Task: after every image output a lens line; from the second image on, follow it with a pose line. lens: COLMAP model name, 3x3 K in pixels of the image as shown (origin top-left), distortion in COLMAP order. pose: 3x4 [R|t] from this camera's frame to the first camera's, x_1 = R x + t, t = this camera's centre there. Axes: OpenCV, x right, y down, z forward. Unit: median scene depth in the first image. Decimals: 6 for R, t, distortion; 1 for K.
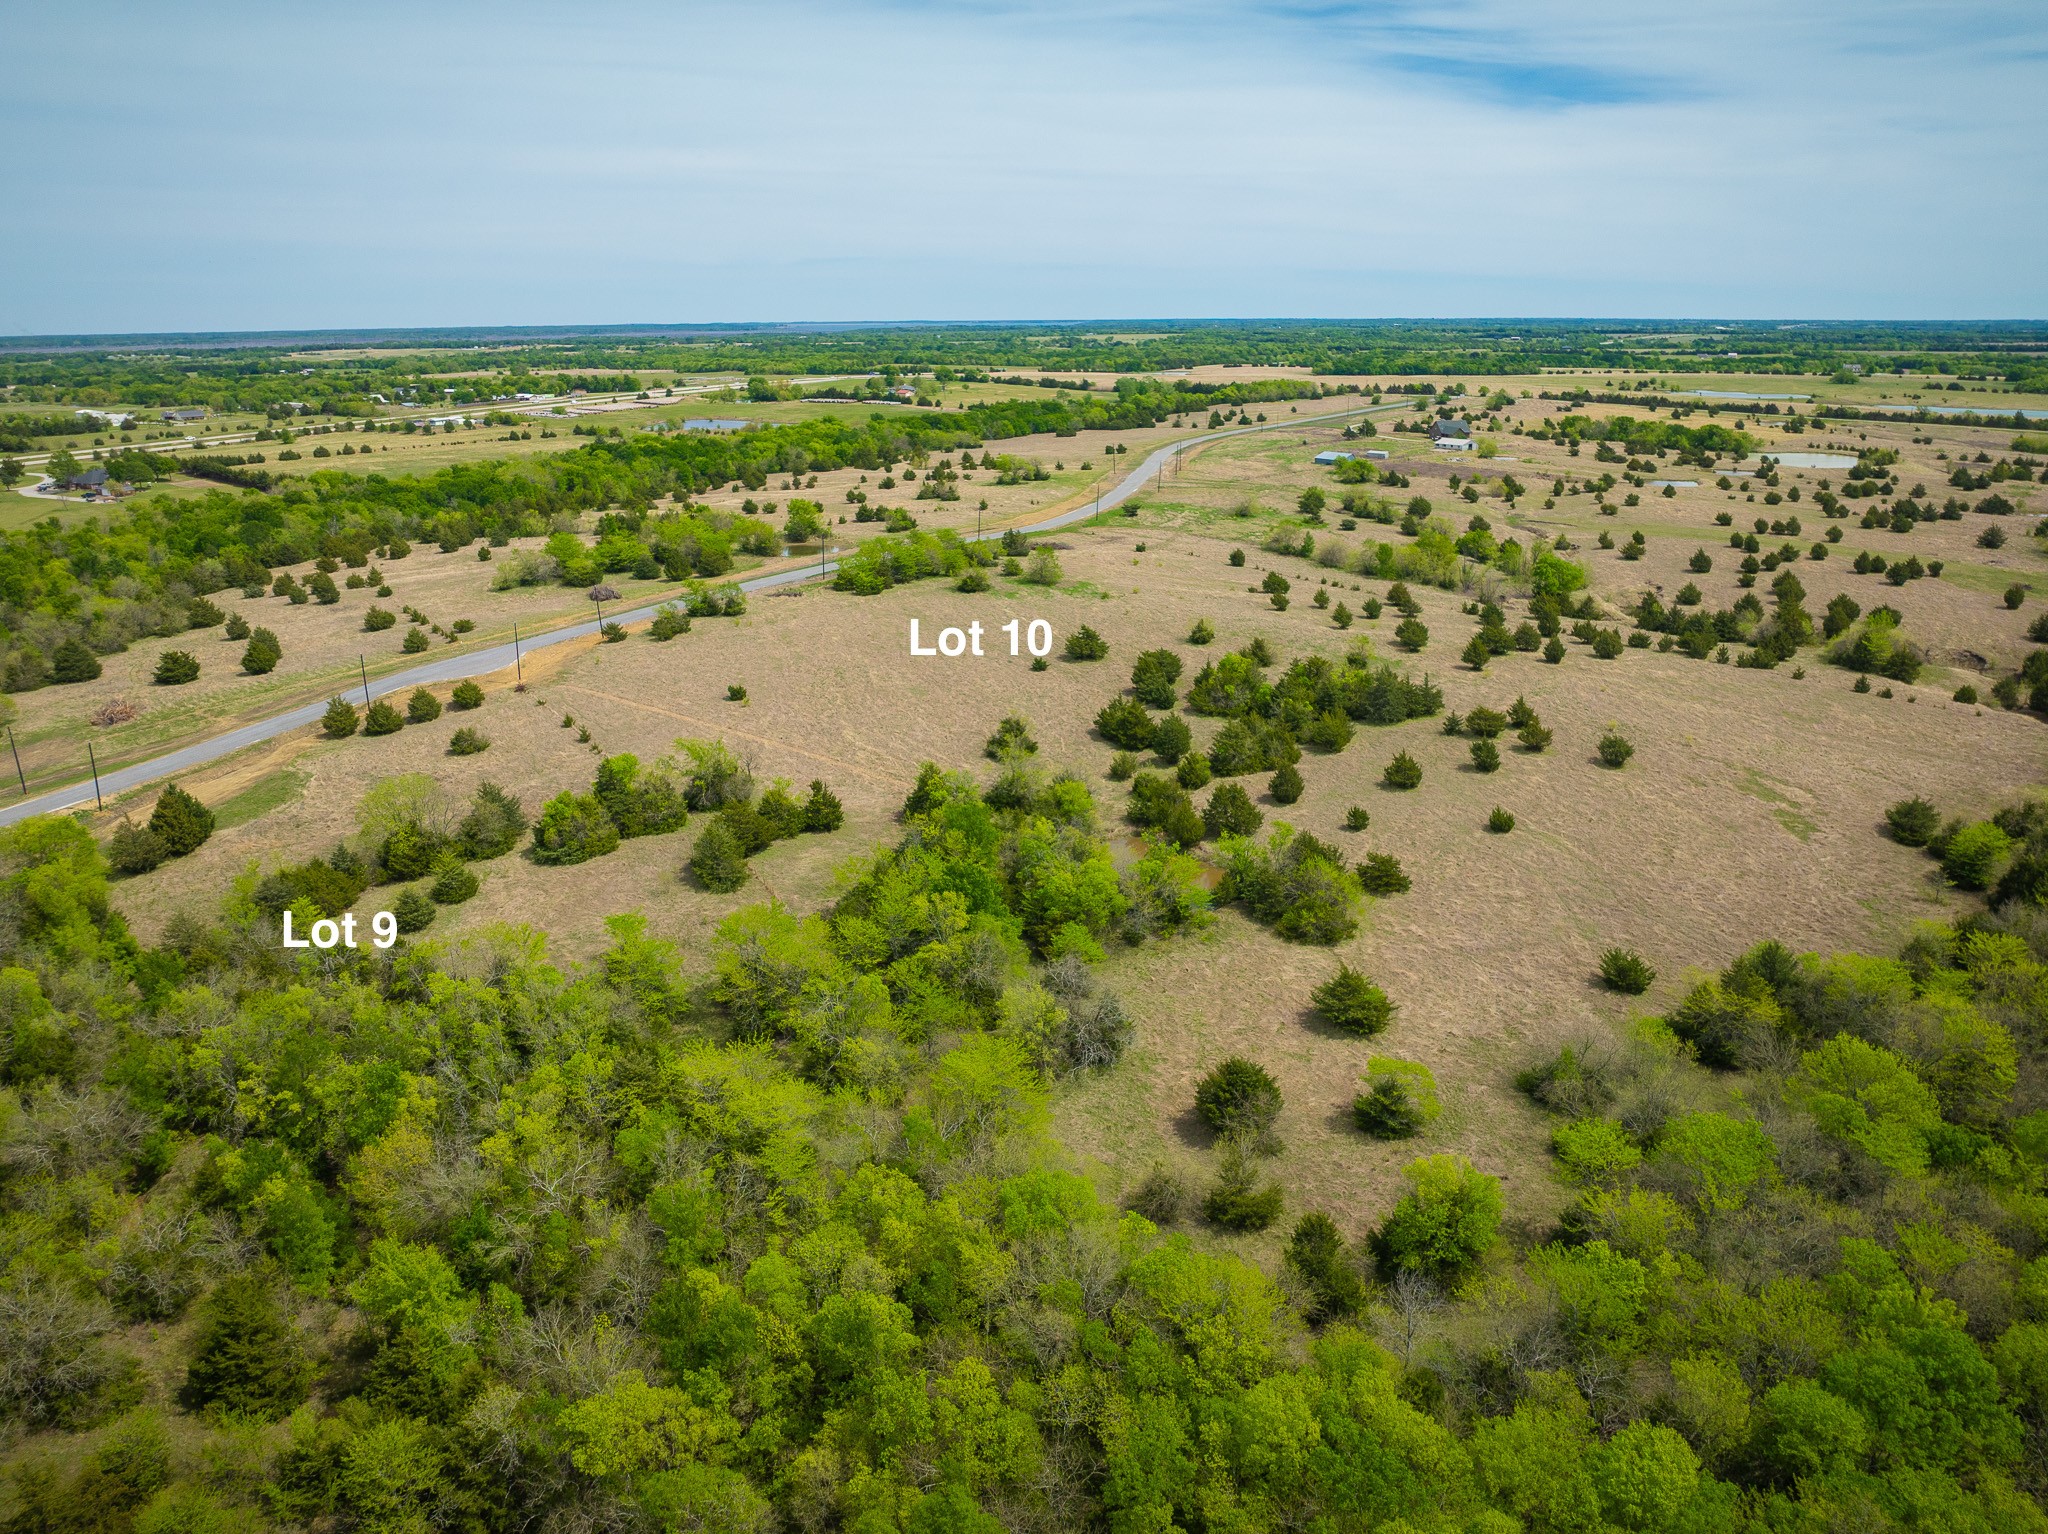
lens RADIAL K [[1449.6, 0, 1027.8], [0, 1449.6, 741.5], [0, 0, 1]] dist [-0.039436, 0.003257]
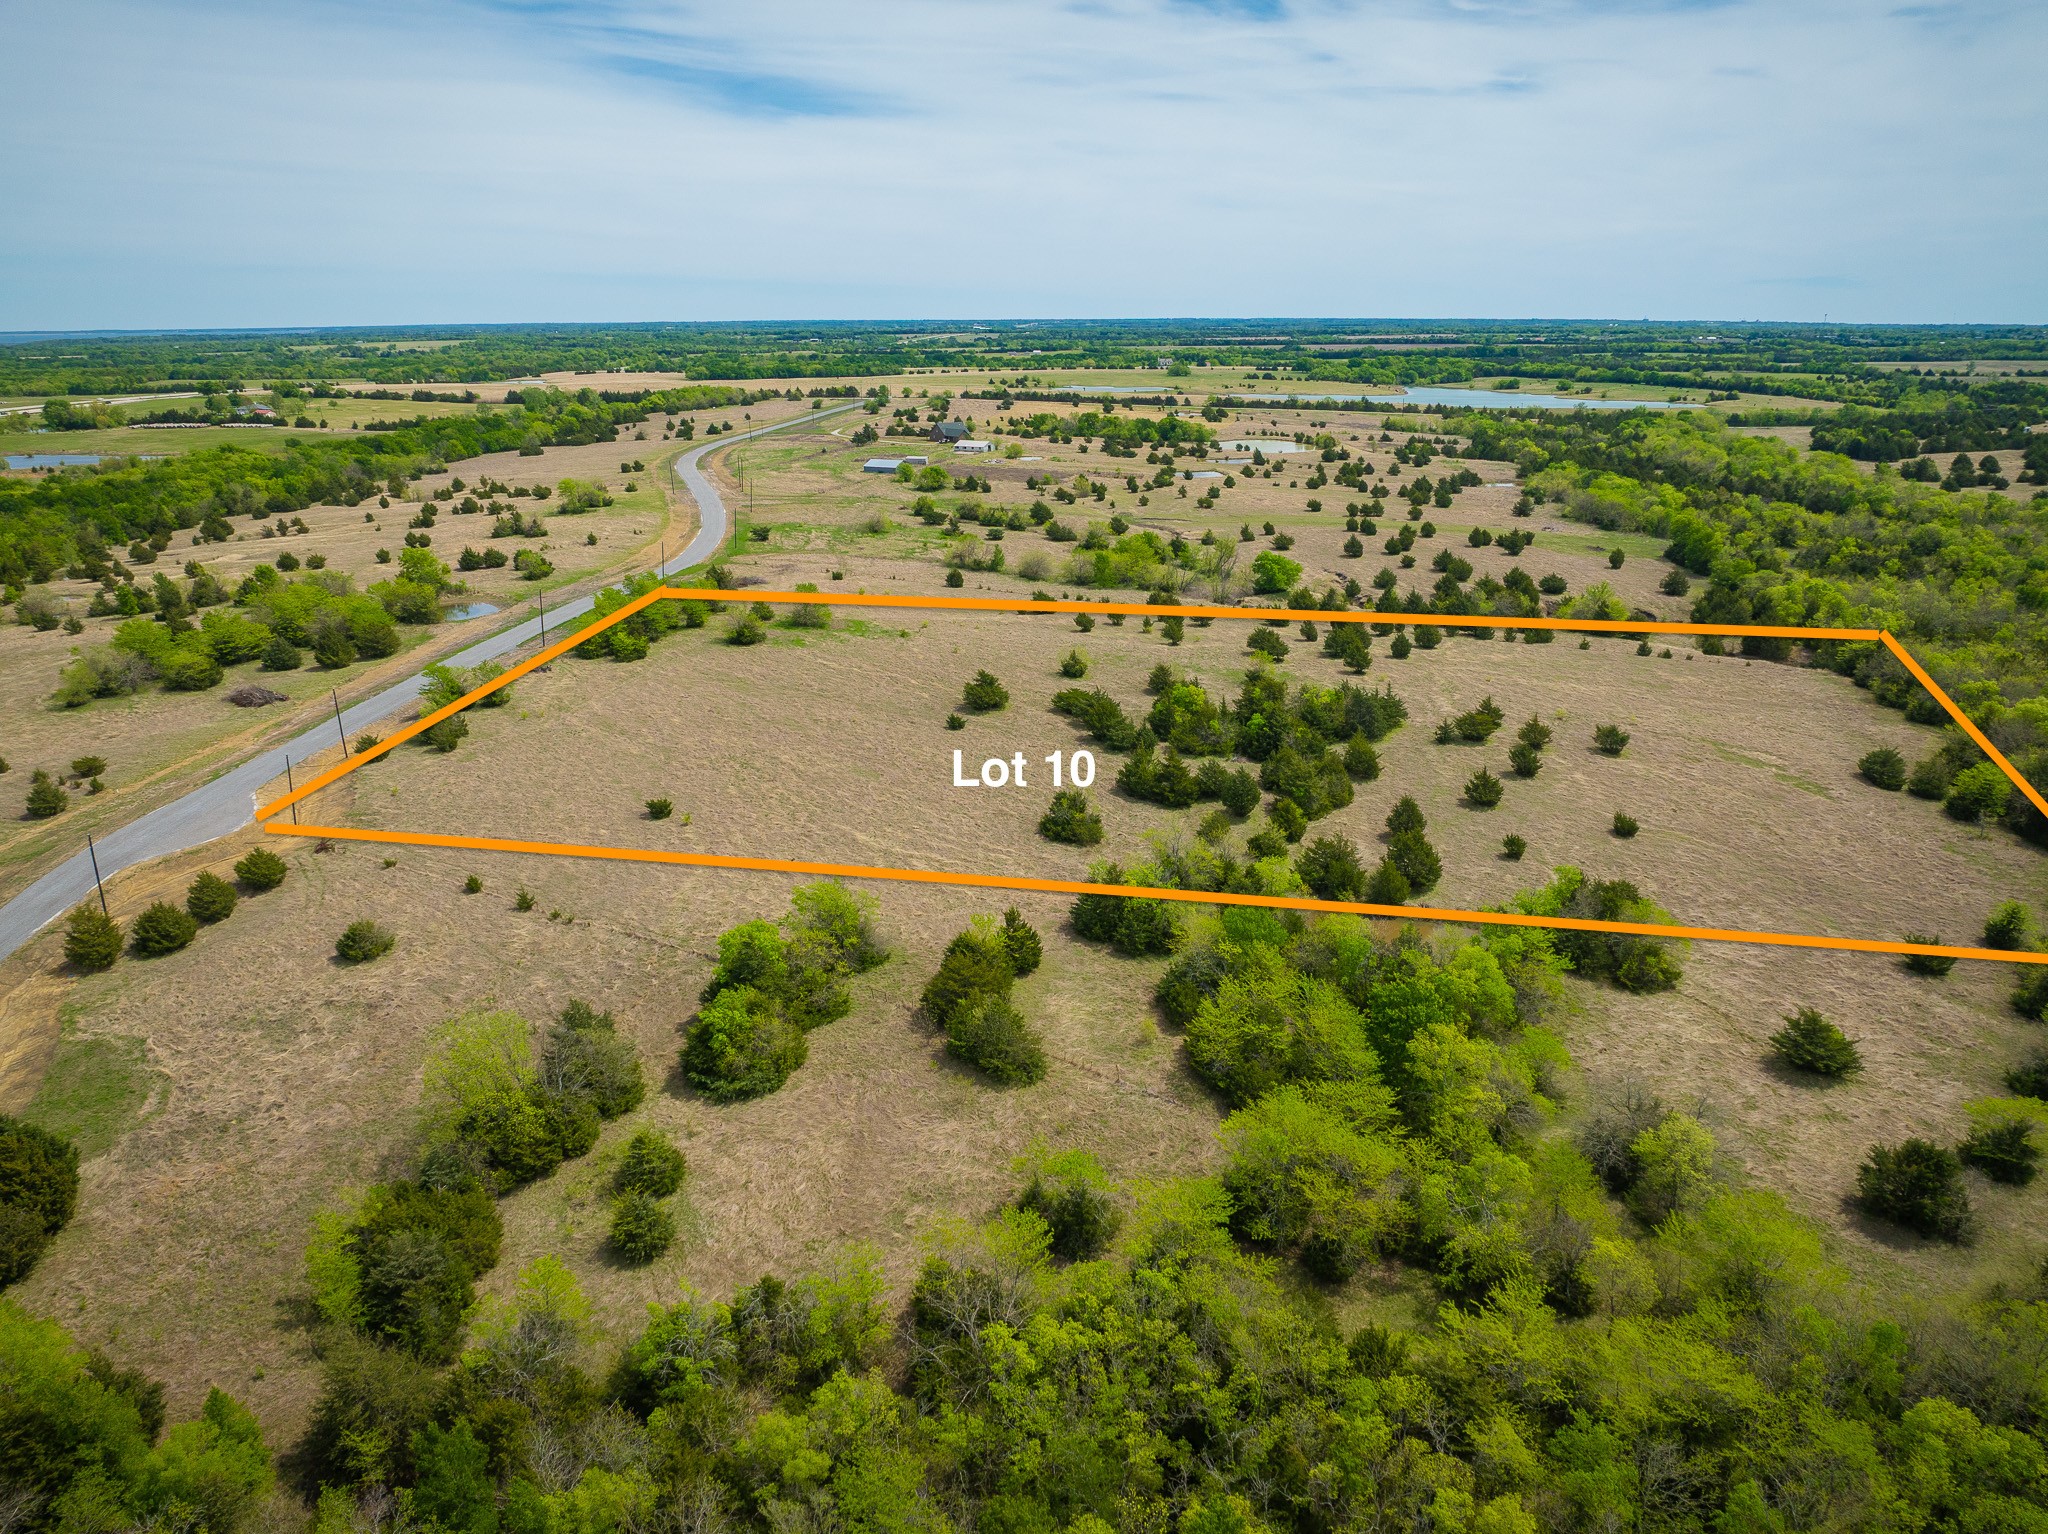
lens RADIAL K [[1439.8, 0, 1024.0], [0, 1439.8, 767.0], [0, 0, 1]] dist [-0.042451, 0.011898]
pose [[0.884683, -0.136486, 0.445767, -0.103535], [0.129323, 0.990506, 0.046617, -0.018530], [-0.447898, 0.016407, 0.893934, 0.065516]]
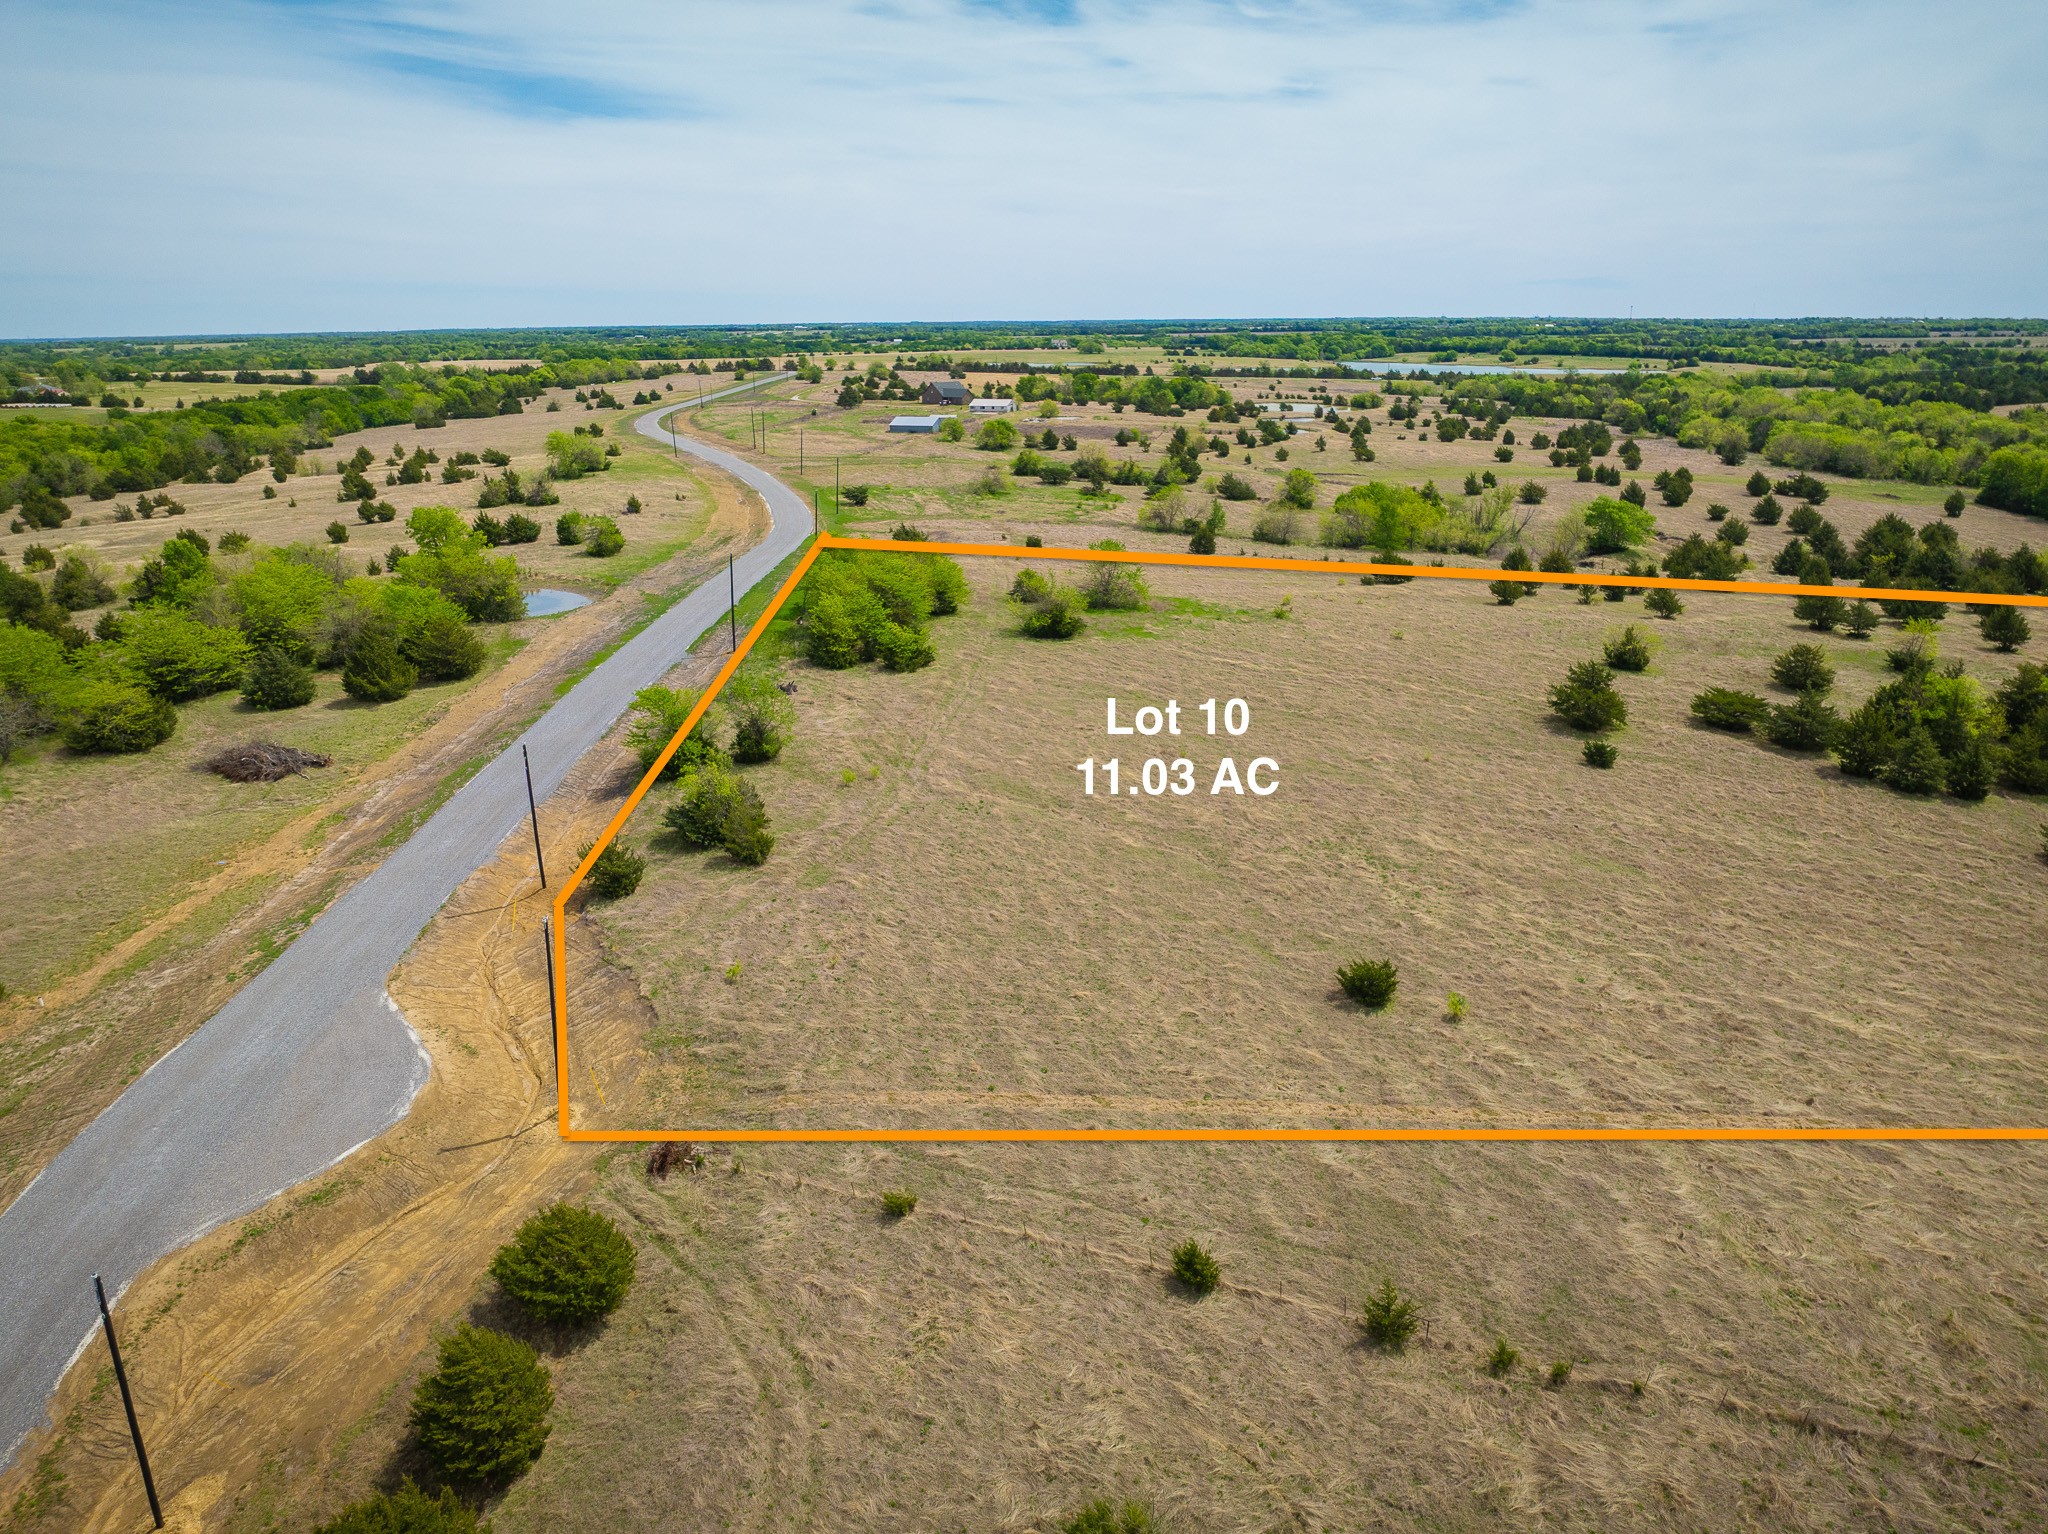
lens RADIAL K [[1441.2, 0, 1025.3], [0, 1441.2, 771.1], [0, 0, 1]] dist [-0.033031, -0.004218]
pose [[0.815852, -0.173559, 0.551600, -0.127169], [0.166180, 0.984027, 0.063831, -0.033666], [-0.553868, 0.039588, 0.831663, 0.214265]]
